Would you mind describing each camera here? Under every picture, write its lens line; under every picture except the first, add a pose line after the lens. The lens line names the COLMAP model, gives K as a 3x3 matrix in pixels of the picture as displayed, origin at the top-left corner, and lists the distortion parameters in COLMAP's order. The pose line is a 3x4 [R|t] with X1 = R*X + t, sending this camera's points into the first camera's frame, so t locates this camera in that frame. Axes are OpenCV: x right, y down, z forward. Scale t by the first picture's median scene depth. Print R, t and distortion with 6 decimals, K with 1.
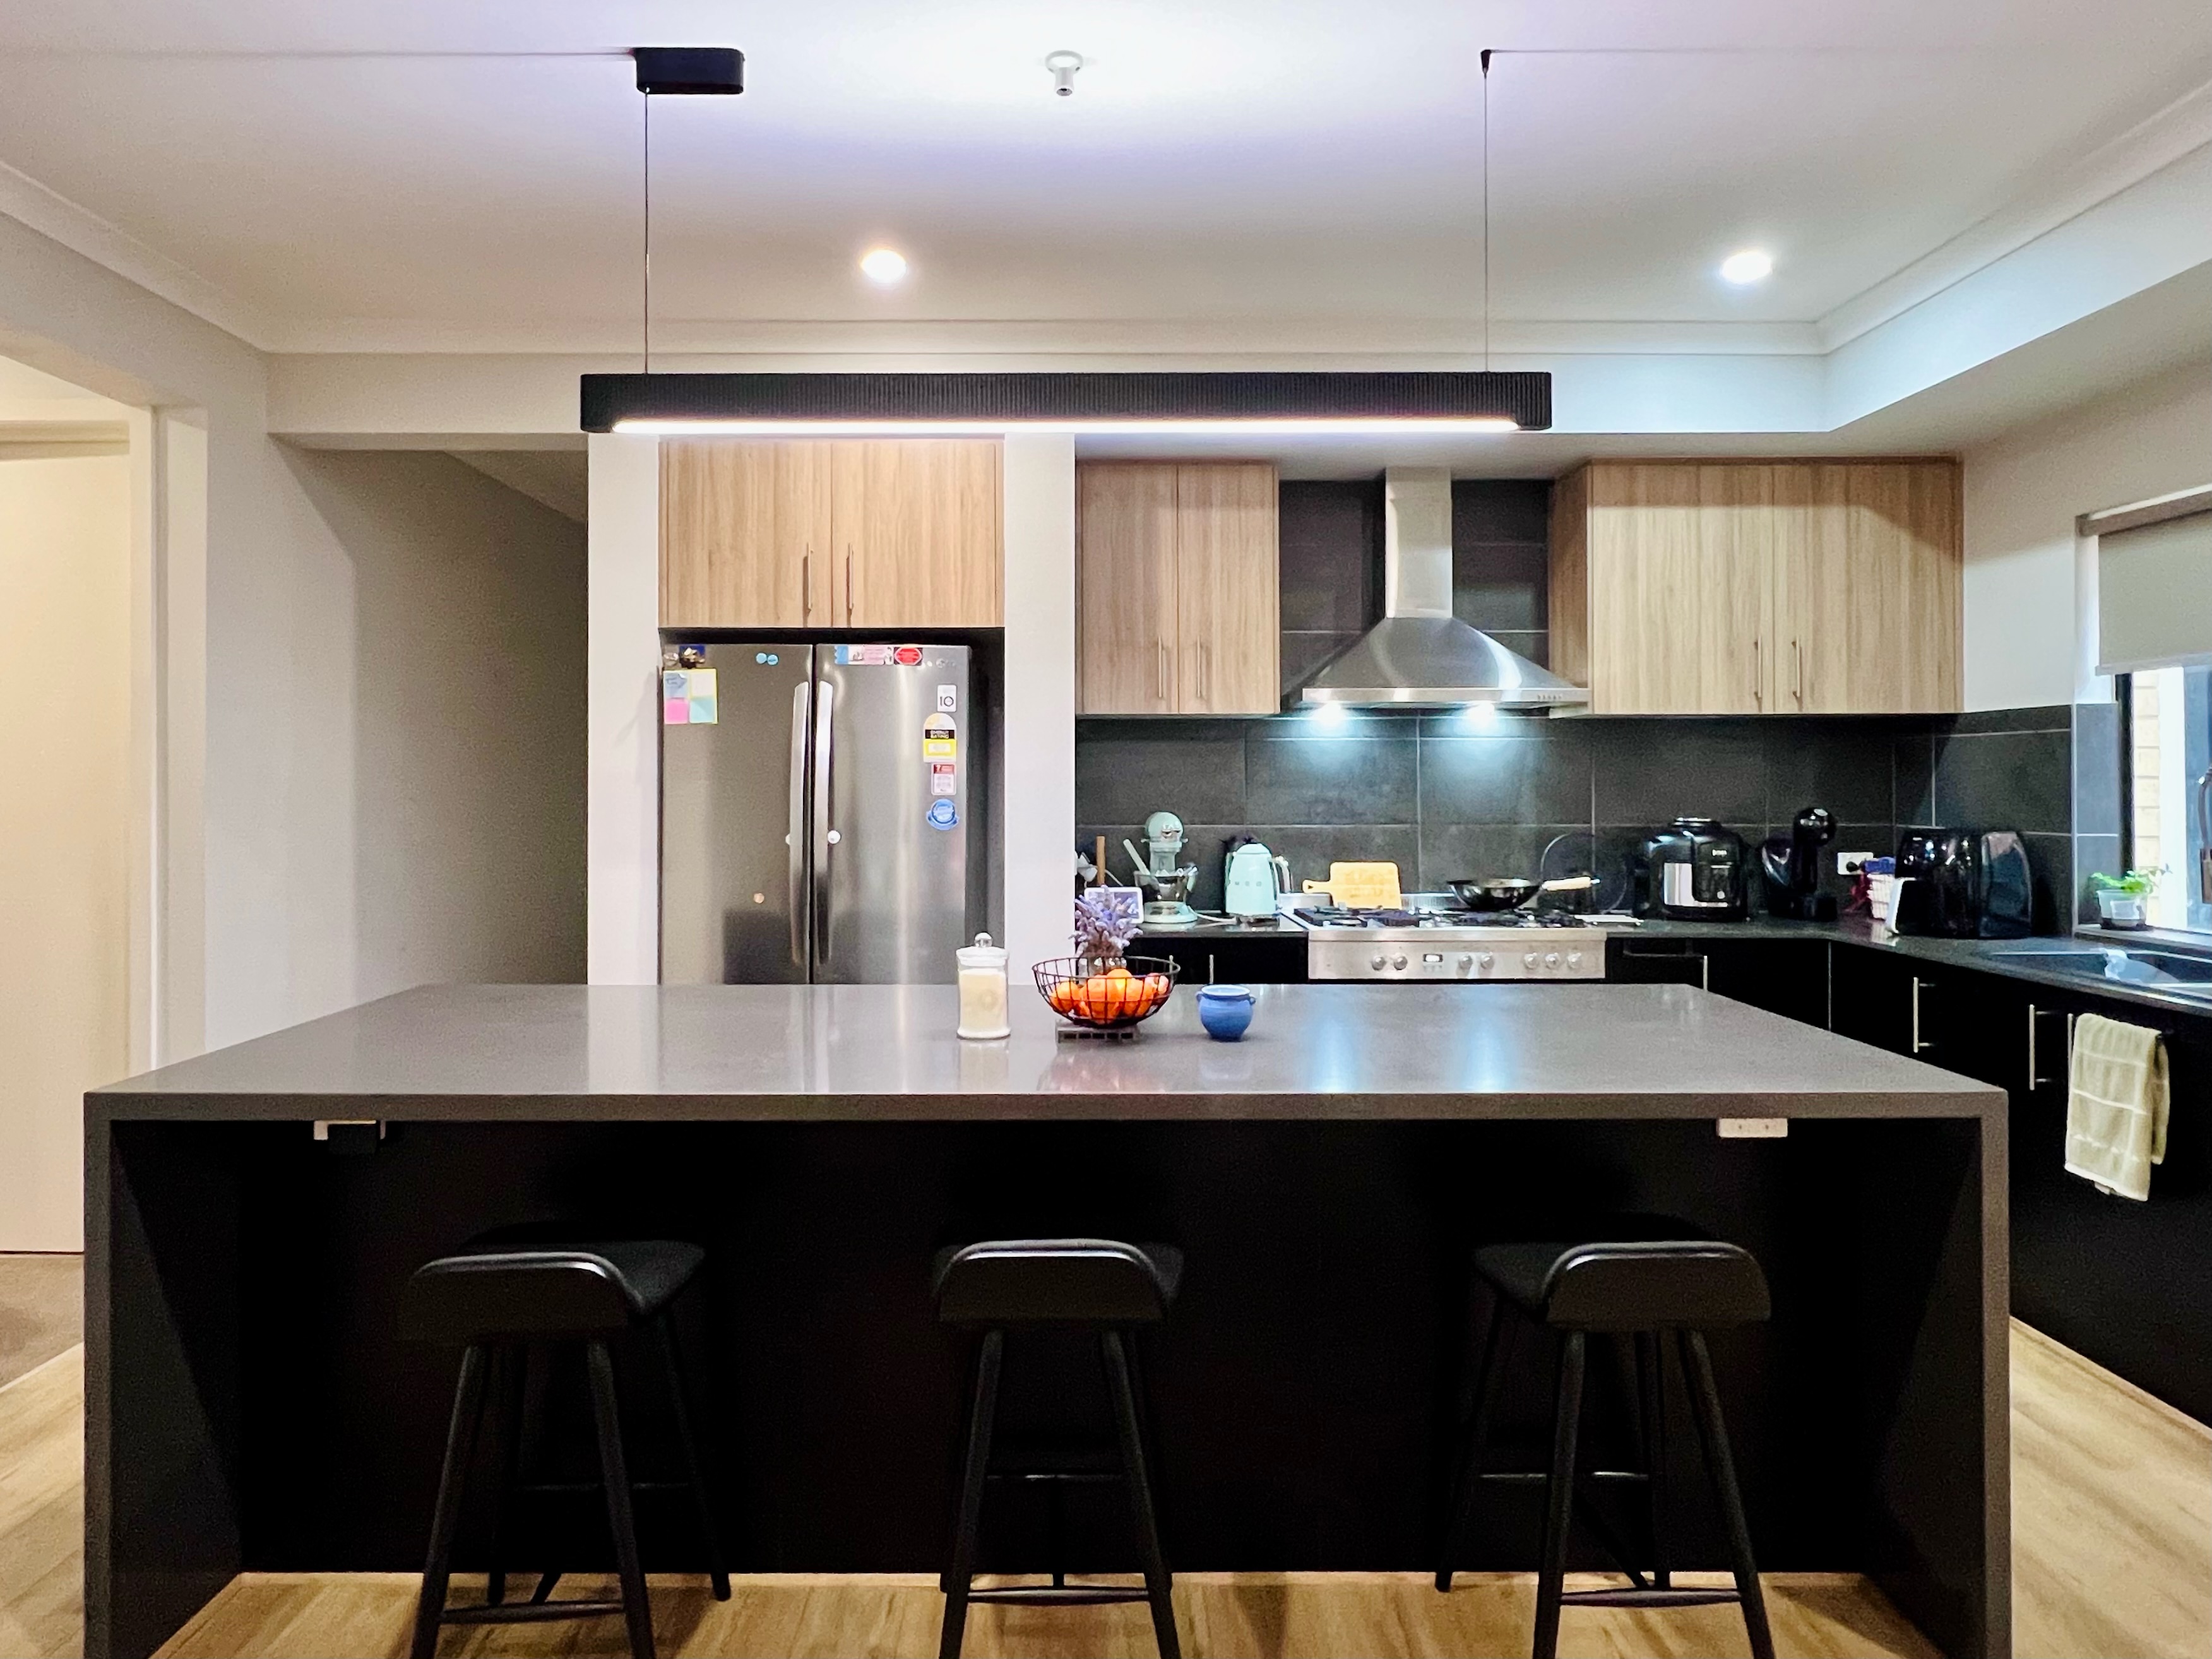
lens RADIAL K [[1234.6, 0, 1100.5], [0, 1234.6, 775.2], [0, 0, 1]] dist [0.002168, 0.000647]
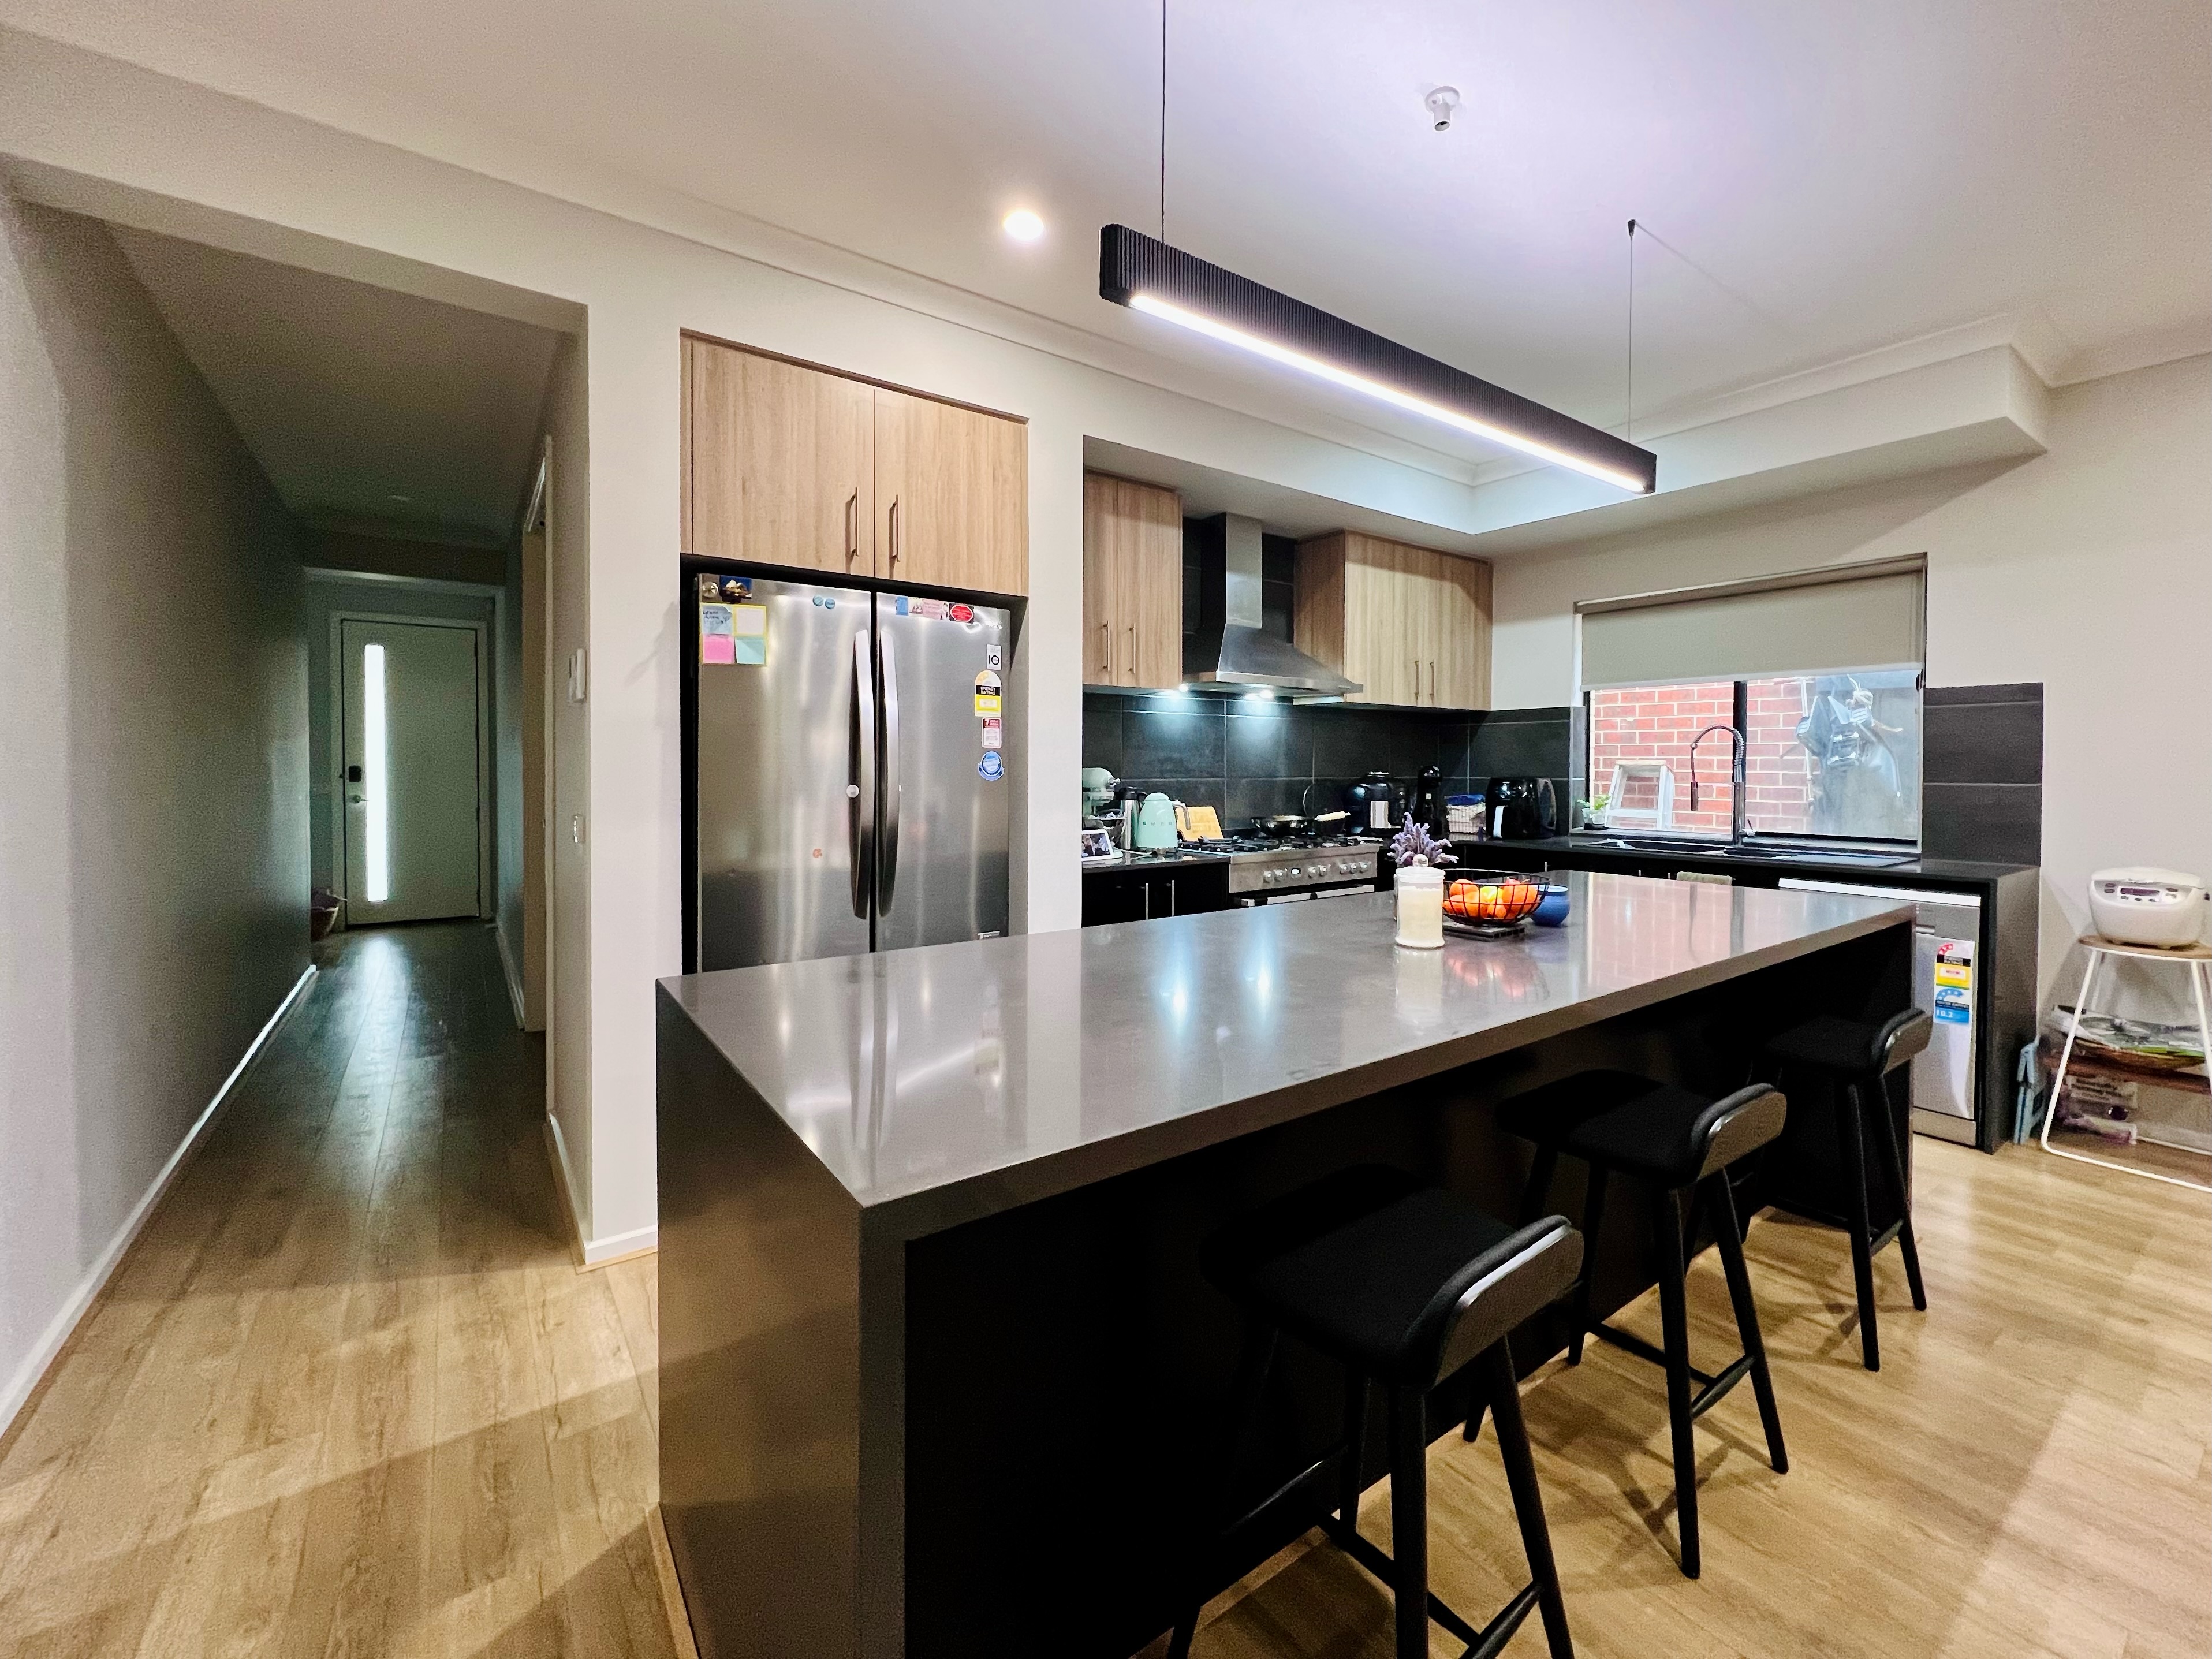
lens RADIAL K [[891.2, 0, 1106.8], [0, 891.2, 780.4], [0, 0, 1]] dist [-0.002035, -0.000071]
pose [[0.815529, -0.005246, 0.578692, -0.462725], [-0.006132, 0.999824, 0.017706, 0.028230], [-0.578683, -0.017988, 0.815354, 0.295534]]
